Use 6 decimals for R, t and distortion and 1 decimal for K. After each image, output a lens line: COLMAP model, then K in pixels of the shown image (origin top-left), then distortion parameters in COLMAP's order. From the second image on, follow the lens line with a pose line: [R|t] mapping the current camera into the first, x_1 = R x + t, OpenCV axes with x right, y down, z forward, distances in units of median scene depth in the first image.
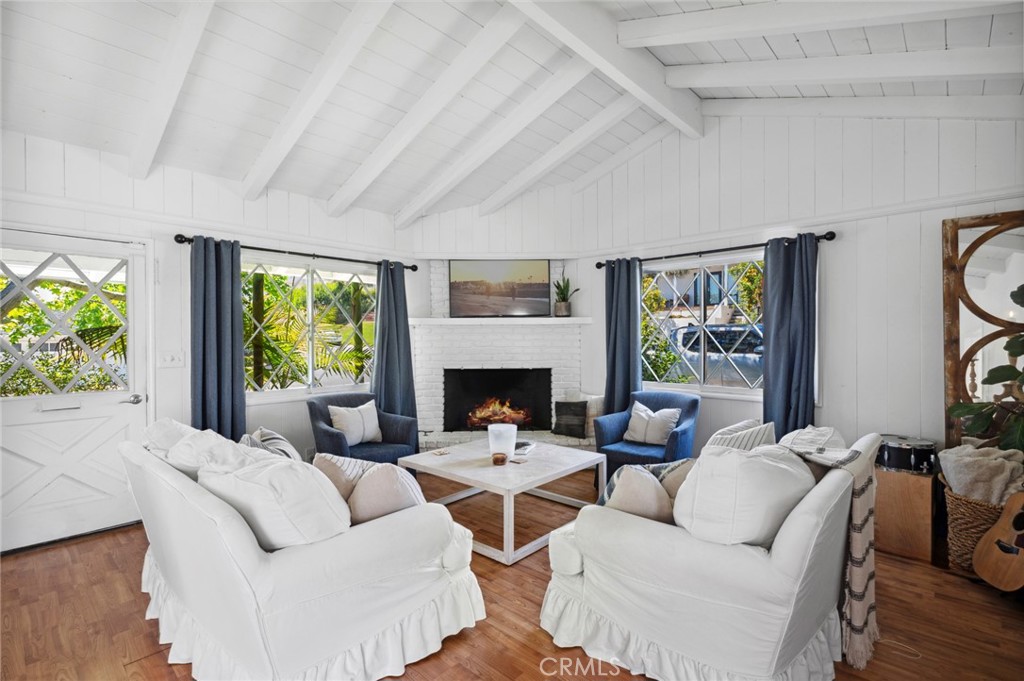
lens RADIAL K [[476.8, 0, 508.0], [0, 476.8, 338.4], [0, 0, 1]] dist [0.001061, 0.001645]
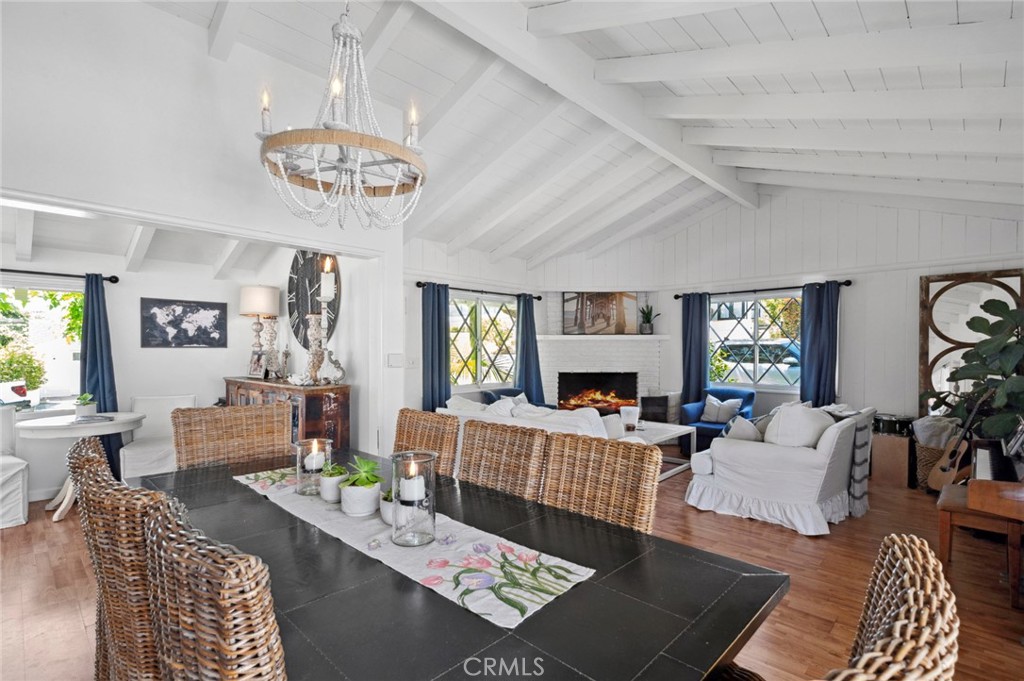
lens RADIAL K [[476.8, 0, 513.4], [0, 476.8, 357.0], [0, 0, 1]] dist [0.001061, 0.001645]
pose [[0.999796, 0.005566, -0.019419, -0.324640], [-0.005291, 0.999885, 0.014178, 0.002207], [0.019496, -0.014072, 0.999711, -0.492000]]
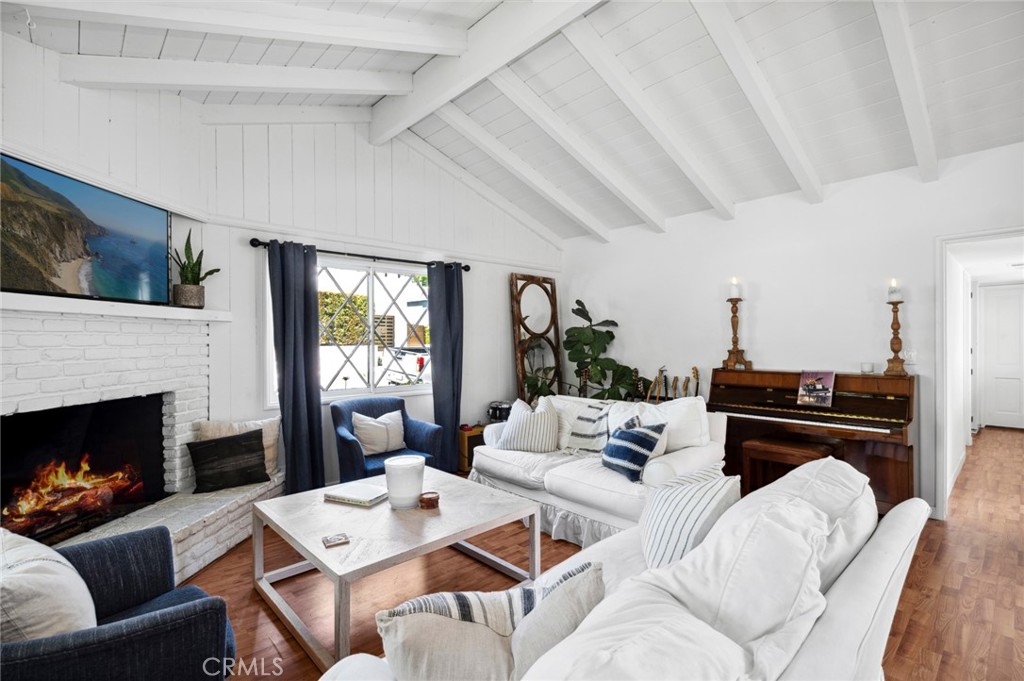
lens RADIAL K [[476.8, 0, 507.8], [0, 476.8, 342.1], [0, 0, 1]] dist [0.001061, 0.001645]
pose [[0.085021, -0.004123, 0.996371, -0.664581], [0.002018, 0.999990, 0.003966, -0.002241], [-0.996377, 0.001673, 0.085029, 0.712199]]
